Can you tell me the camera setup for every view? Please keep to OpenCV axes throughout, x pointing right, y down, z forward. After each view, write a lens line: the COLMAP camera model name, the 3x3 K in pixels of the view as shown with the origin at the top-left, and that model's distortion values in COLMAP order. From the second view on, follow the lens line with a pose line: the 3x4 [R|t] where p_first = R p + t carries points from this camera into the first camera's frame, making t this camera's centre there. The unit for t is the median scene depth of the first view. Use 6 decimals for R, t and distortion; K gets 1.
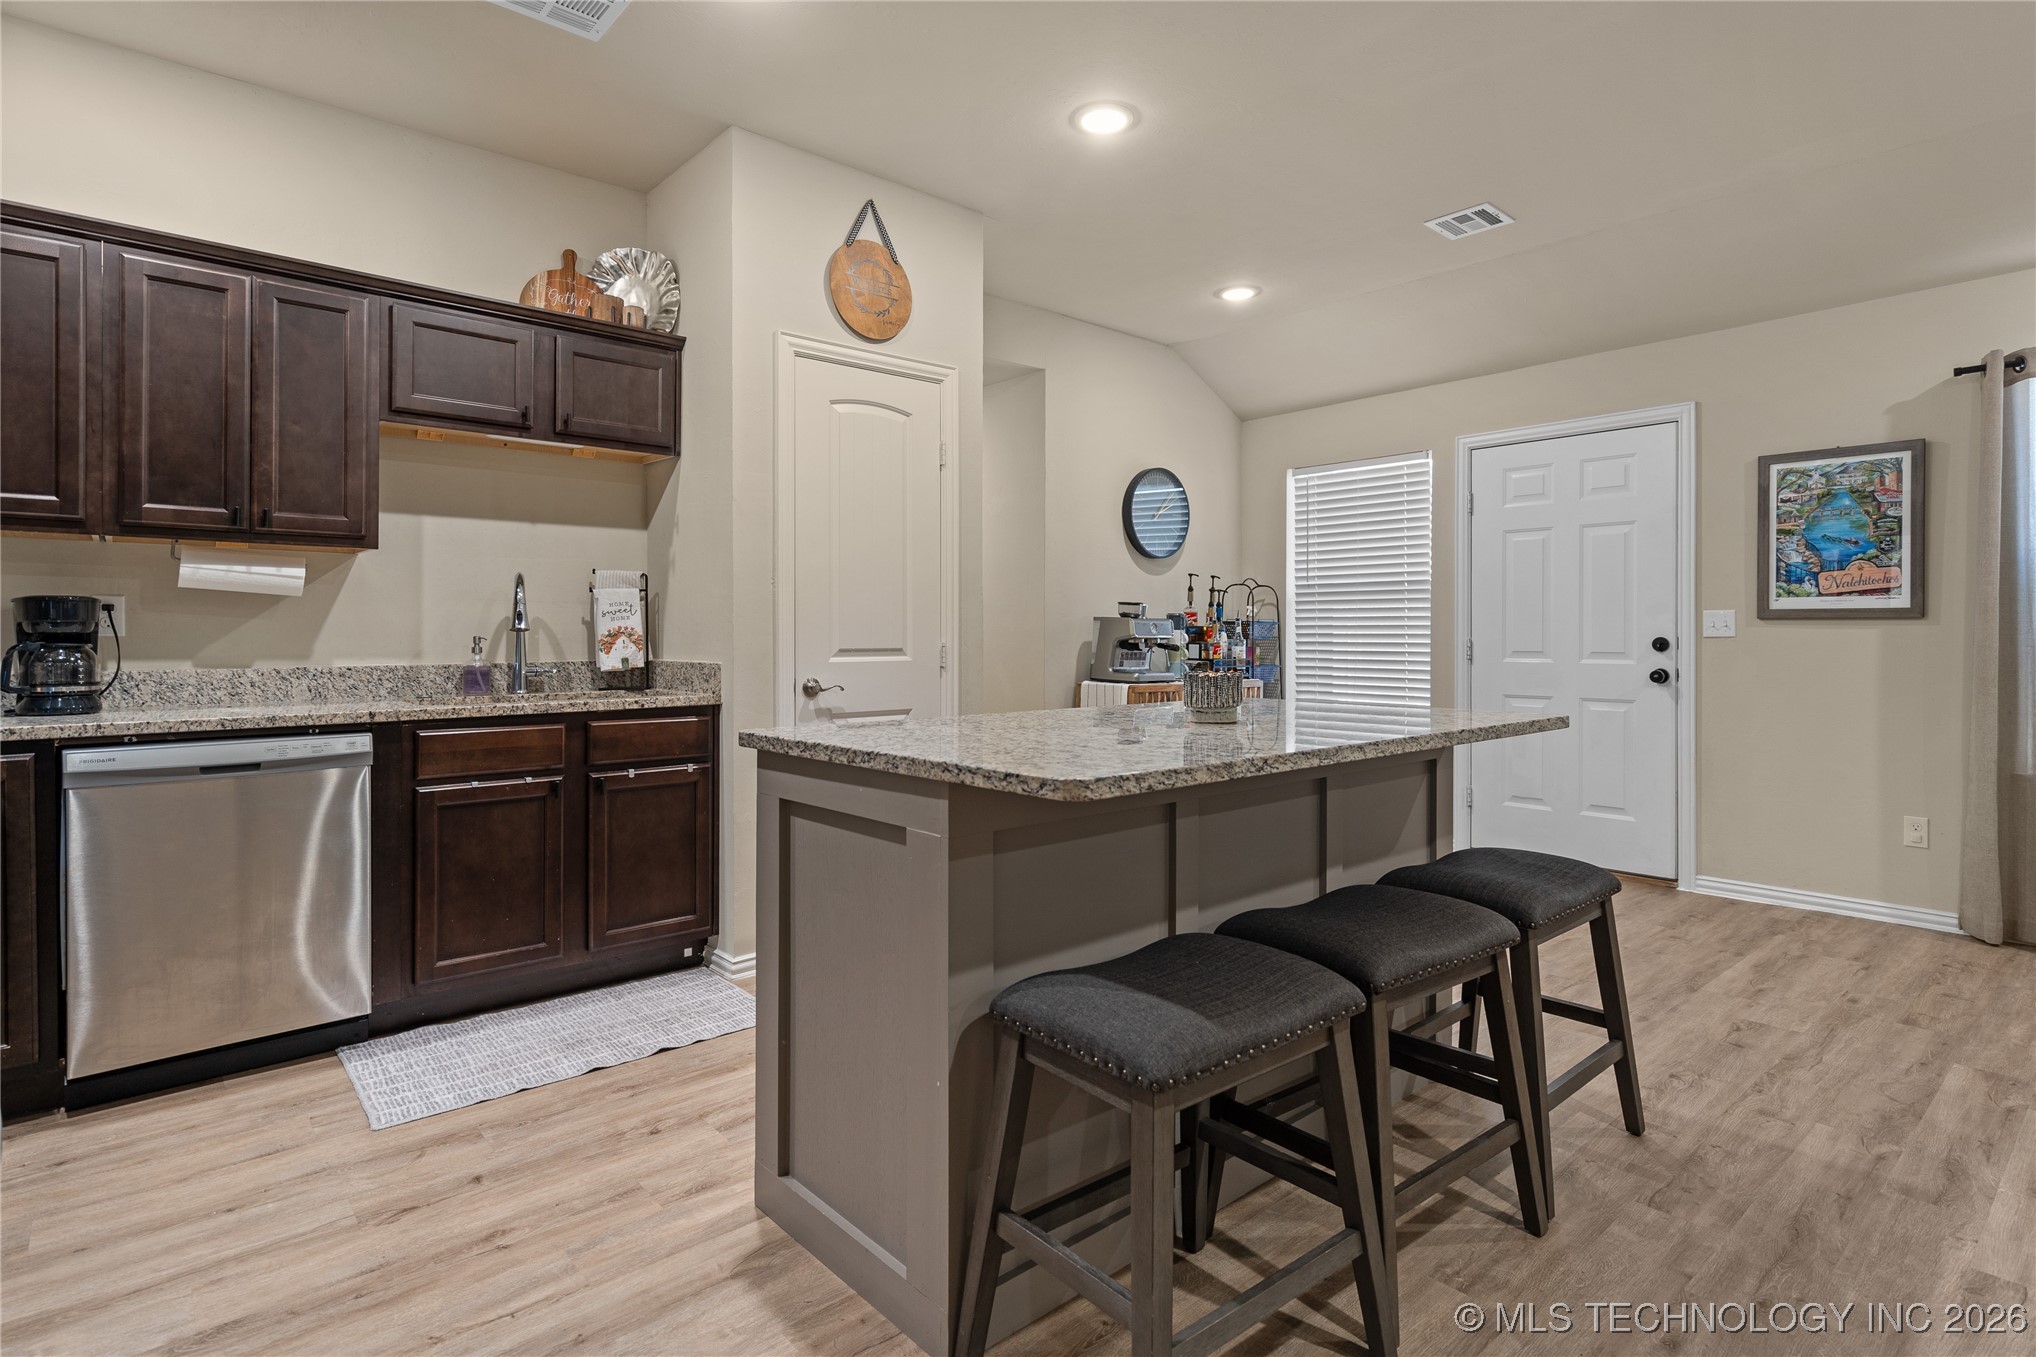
lens RADIAL K [[1026.7, 0, 1009.7], [0, 1026.7, 635.7], [0, 0, 1]] dist [0.001149, 0.000759]
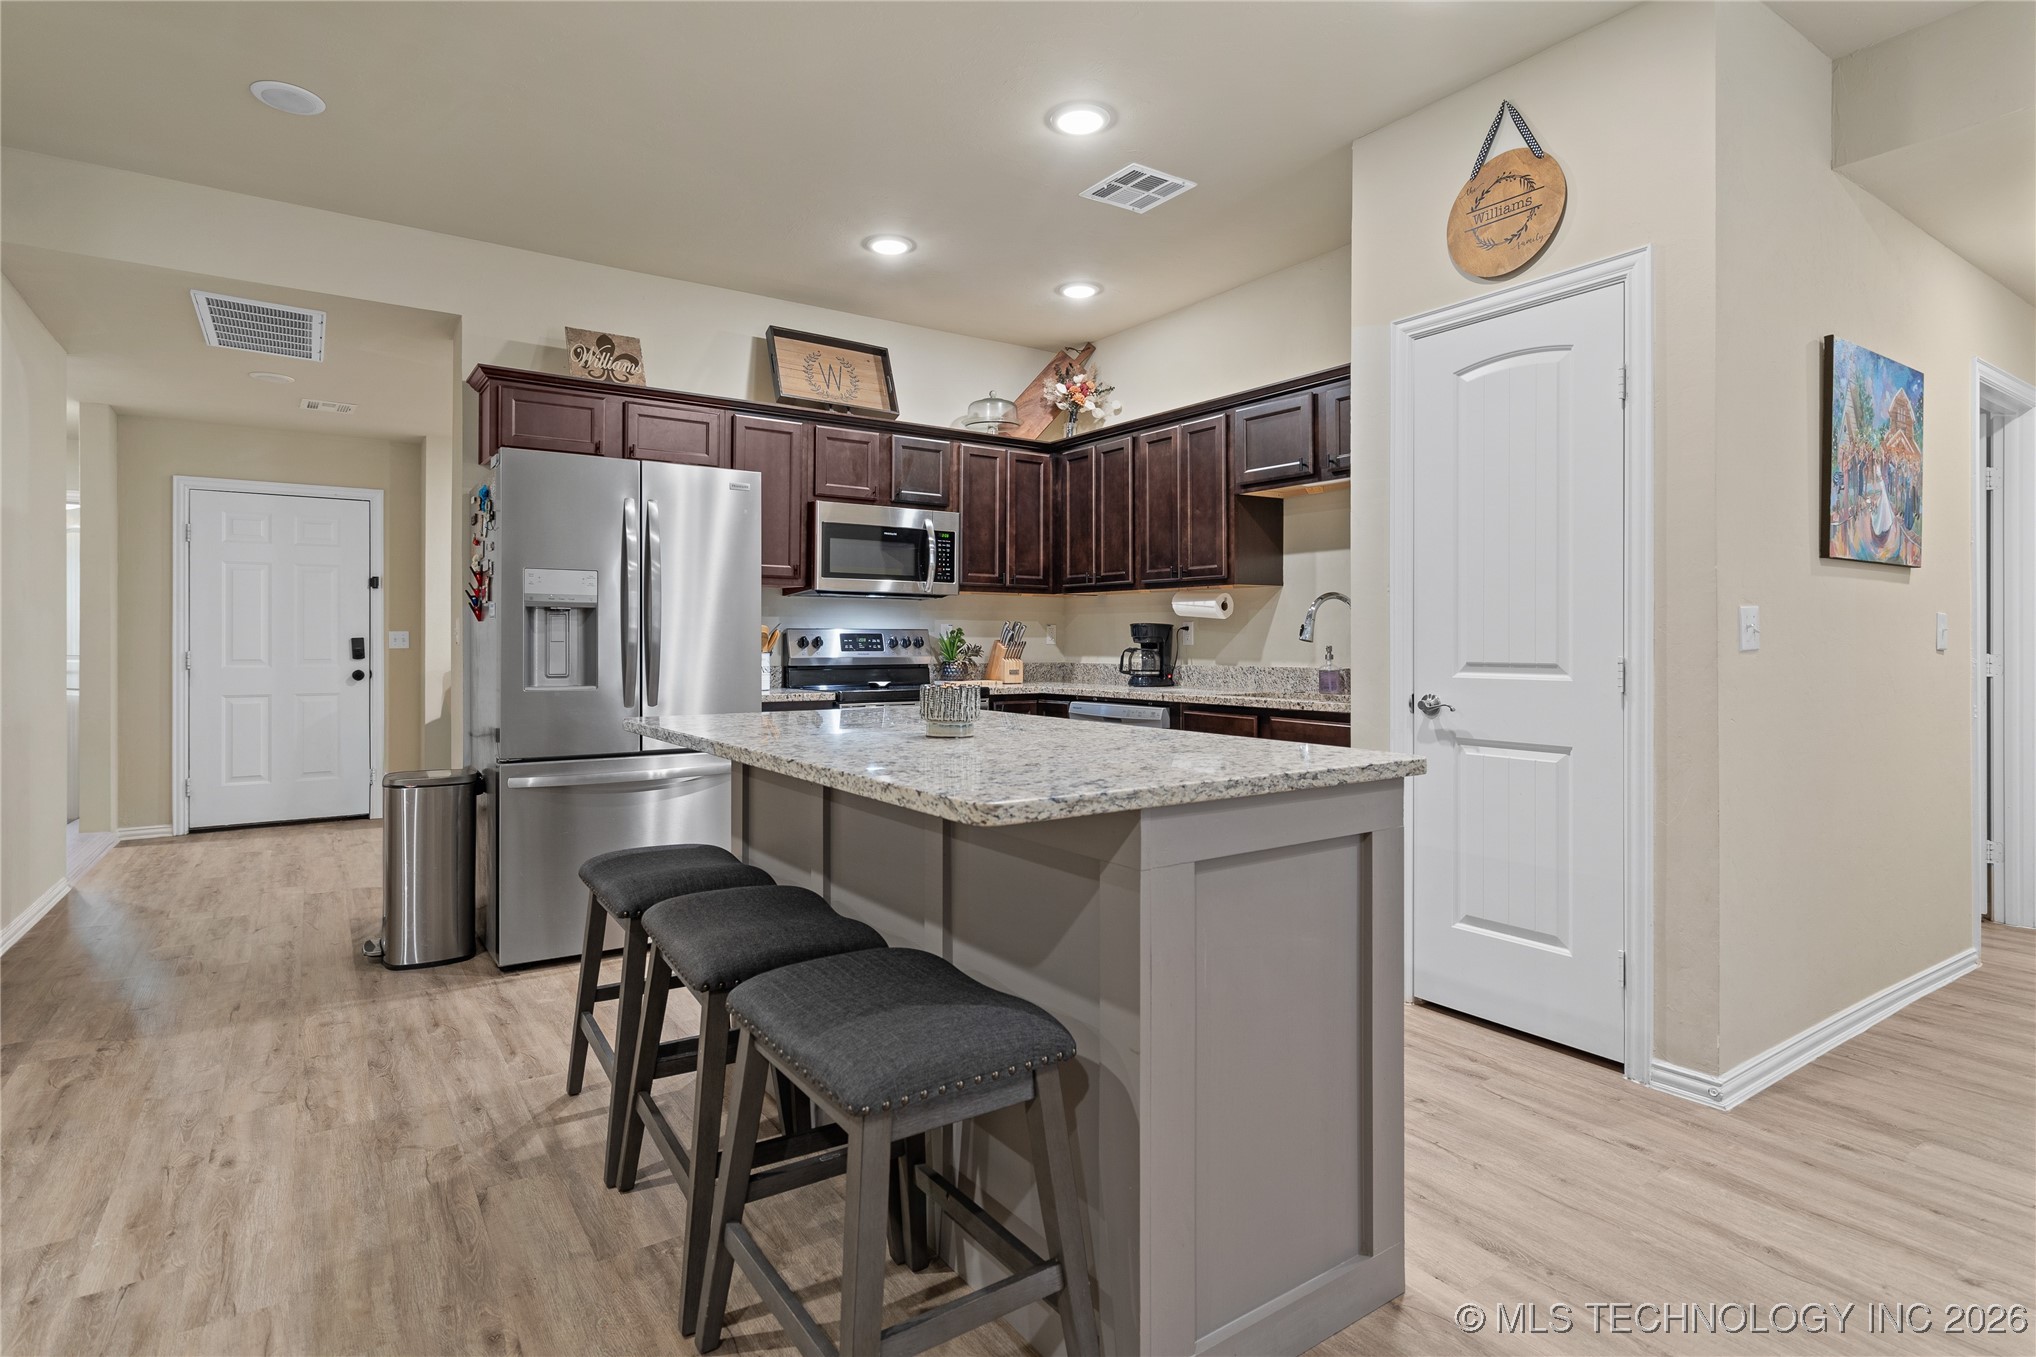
lens RADIAL K [[1029.1, 0, 1014.7], [0, 1029.1, 646.3], [0, 0, 1]] dist [0.003254, 0.000623]
pose [[-0.112463, 0.003853, -0.993648, 0.765333], [-0.002826, 0.999987, 0.004198, -0.003174], [0.993652, 0.003280, -0.112450, 0.774852]]
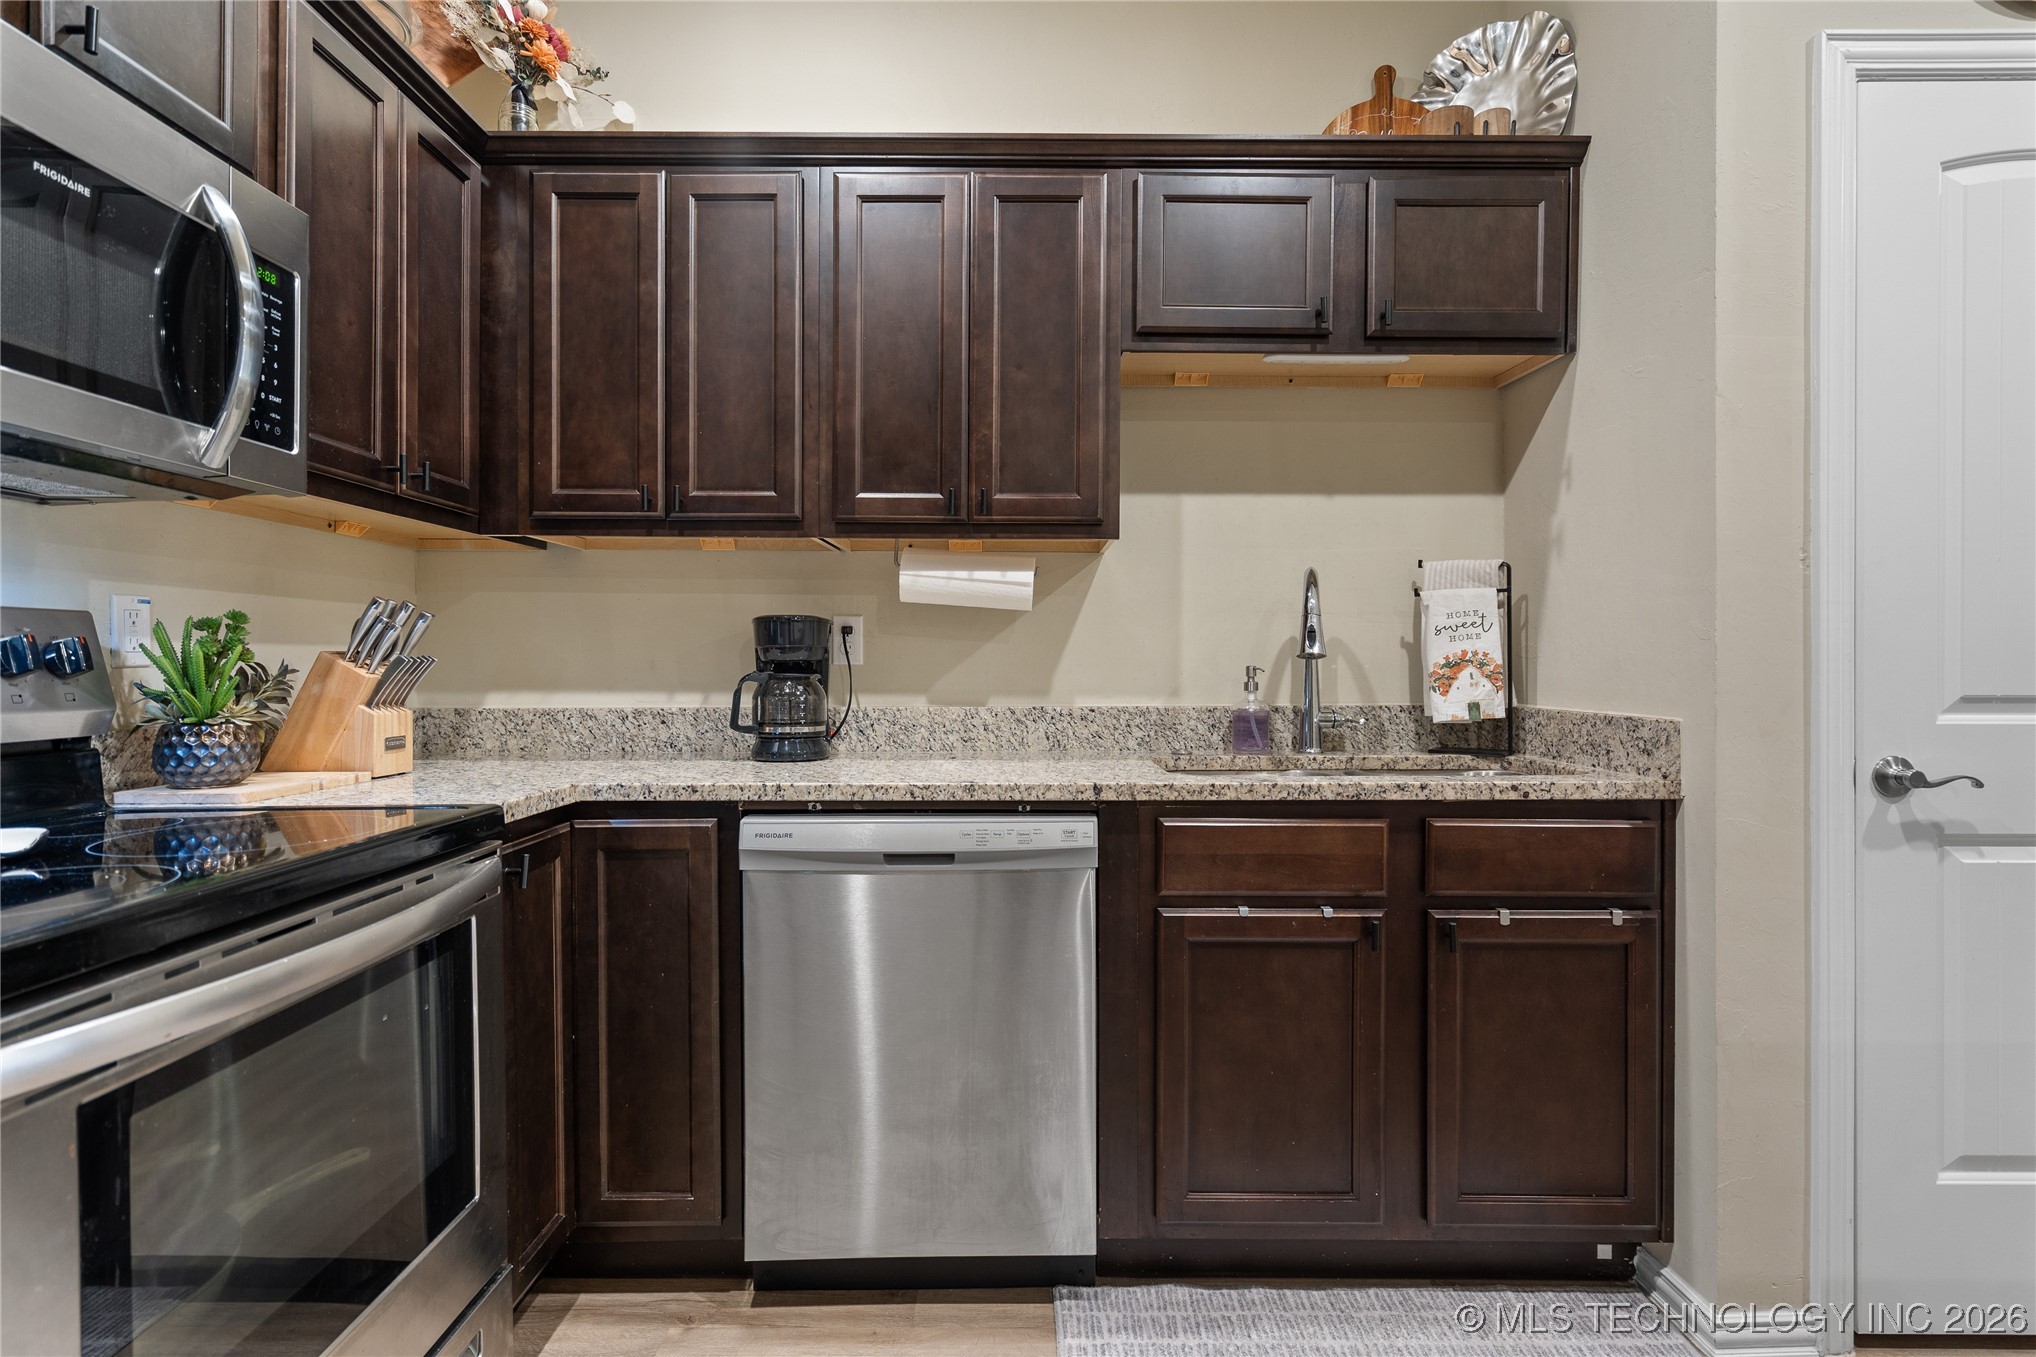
lens RADIAL K [[1027.8, 0, 1015.1], [0, 1027.8, 662.8], [0, 0, 1]] dist [0.003981, 0.000762]
pose [[0.755424, 0.001137, -0.655235, -0.195757], [-0.002426, 0.999996, -0.001062, -0.000542], [0.655232, 0.002392, 0.755424, 0.393210]]
